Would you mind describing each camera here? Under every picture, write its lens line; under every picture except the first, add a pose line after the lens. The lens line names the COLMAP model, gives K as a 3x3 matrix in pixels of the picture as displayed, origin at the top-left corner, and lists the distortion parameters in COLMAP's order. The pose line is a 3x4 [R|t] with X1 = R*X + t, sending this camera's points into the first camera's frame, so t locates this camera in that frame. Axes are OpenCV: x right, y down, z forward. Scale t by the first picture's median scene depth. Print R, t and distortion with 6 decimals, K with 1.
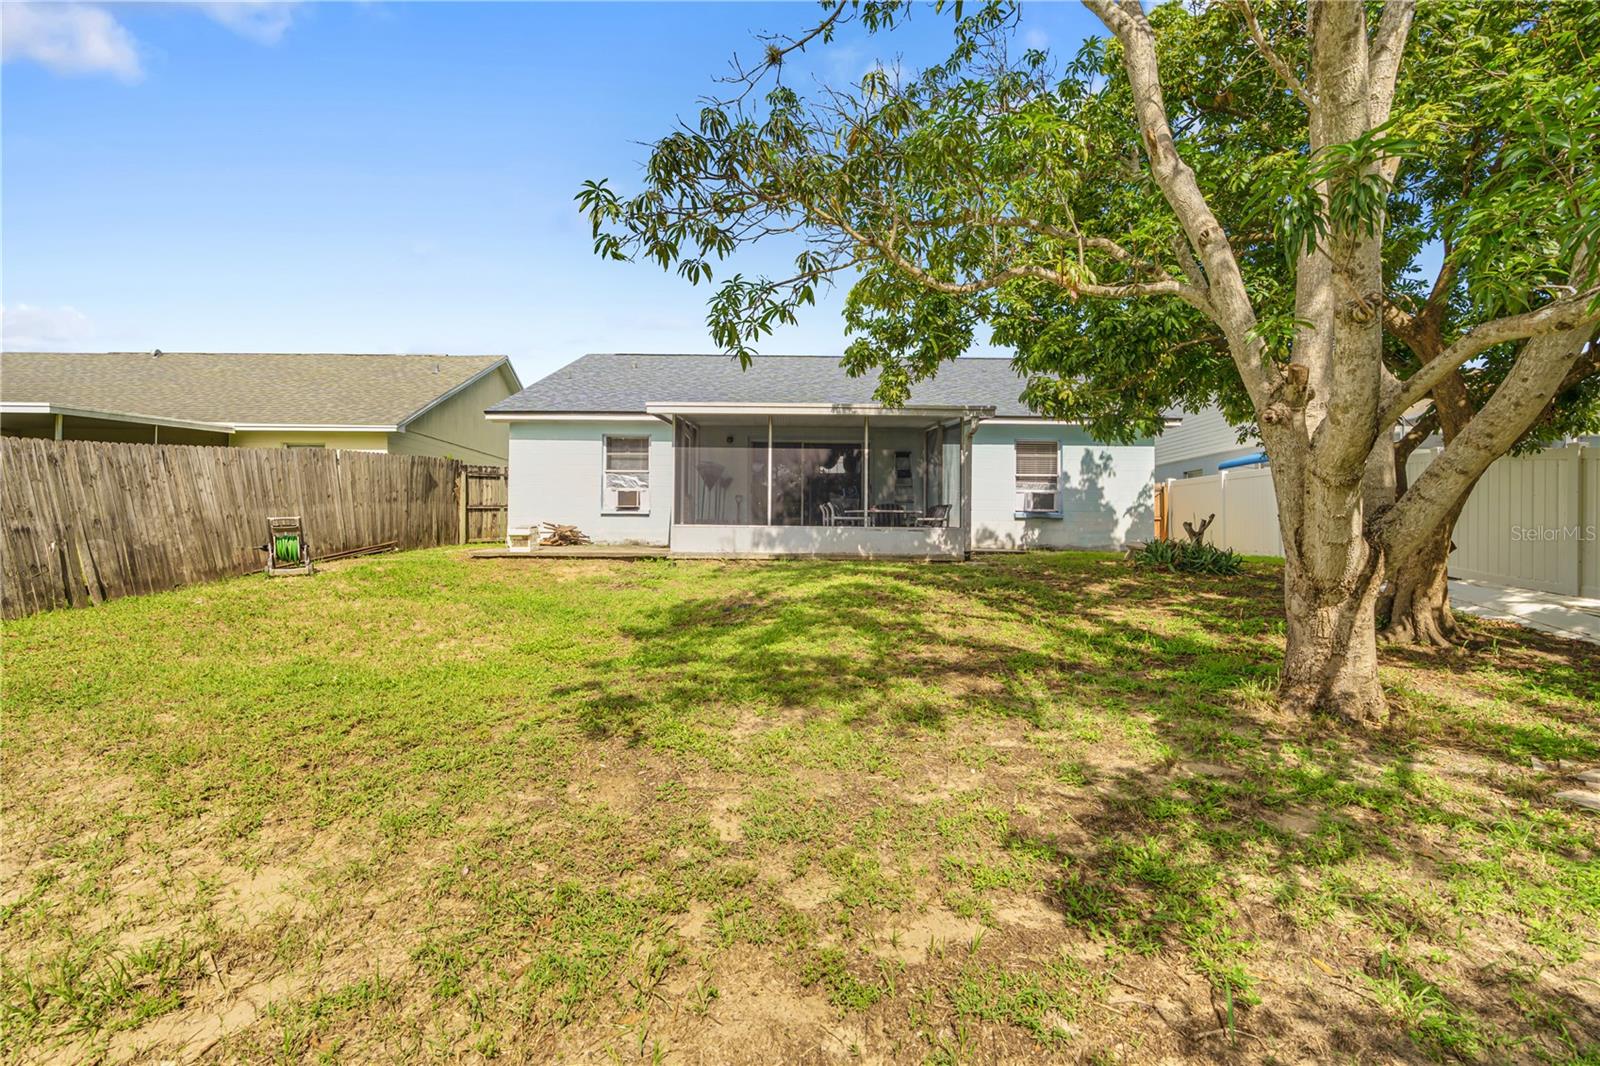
lens RADIAL K [[729.8, 0, 813.5], [0, 729.8, 516.9], [0, 0, 1]] dist [-0.004236, 0.001089]
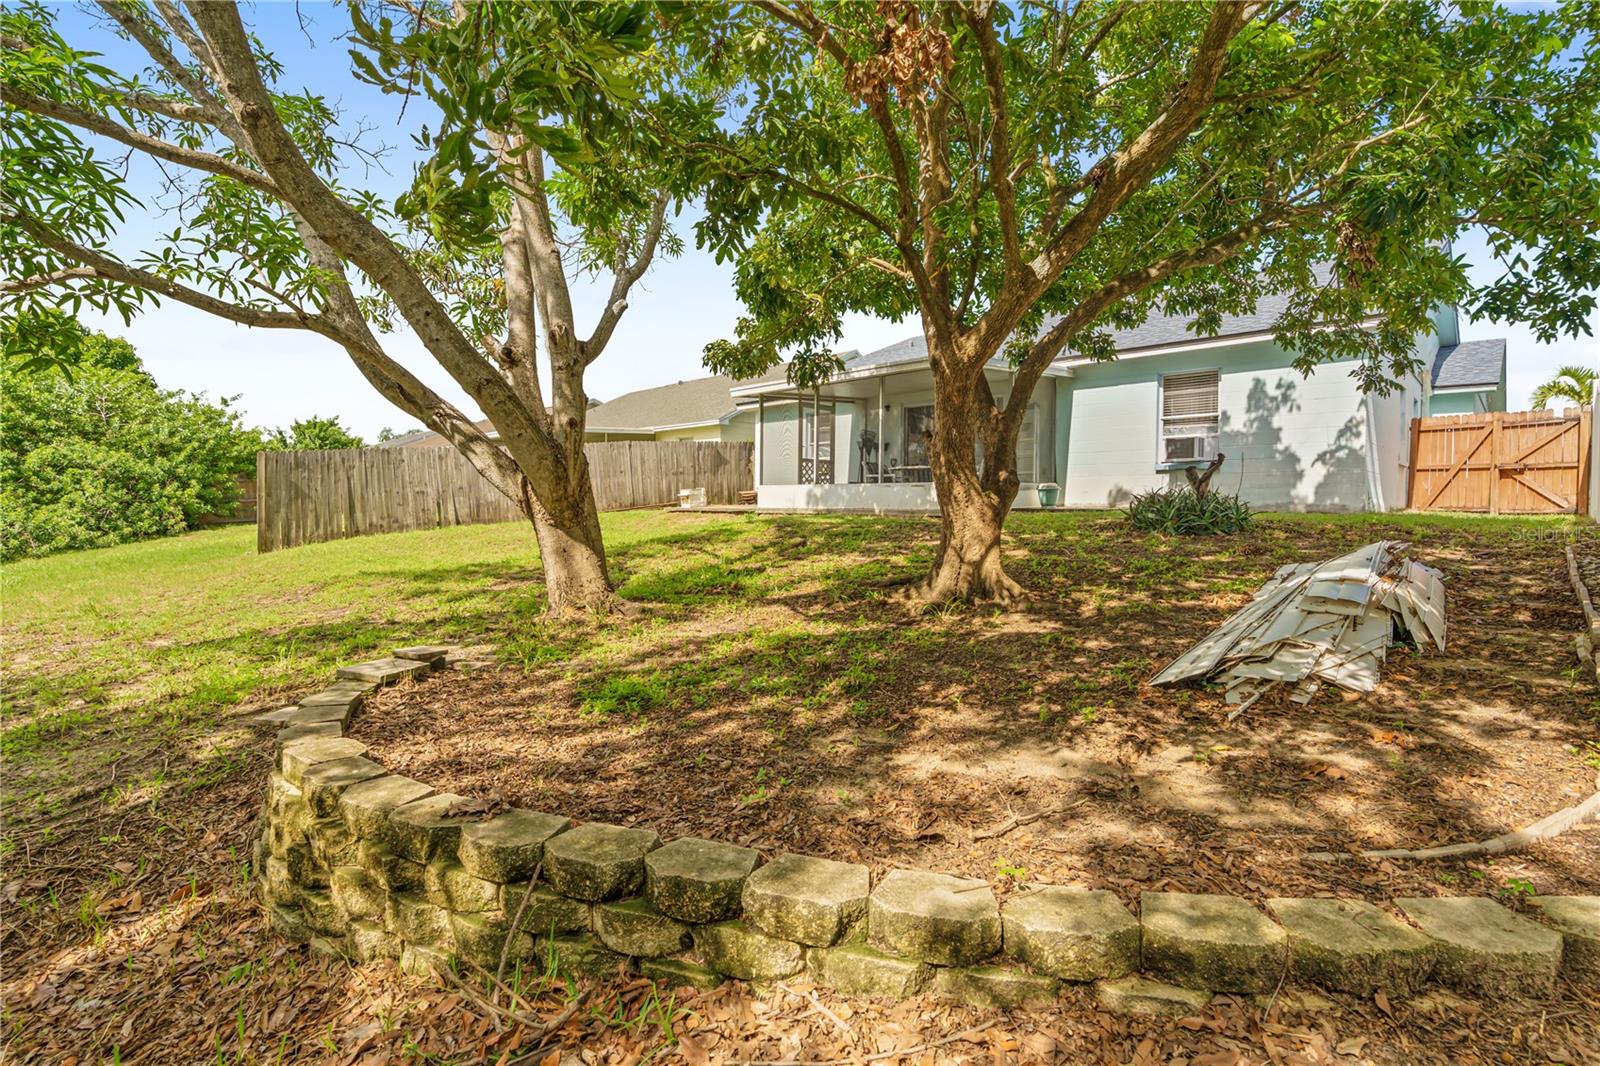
lens RADIAL K [[729.8, 0, 813.5], [0, 729.8, 516.9], [0, 0, 1]] dist [-0.004236, 0.001089]
pose [[0.712847, 0.010489, -0.701242, 0.577638], [0.017570, 0.999307, 0.032809, 0.017862], [0.701100, -0.035709, 0.712168, 0.142361]]
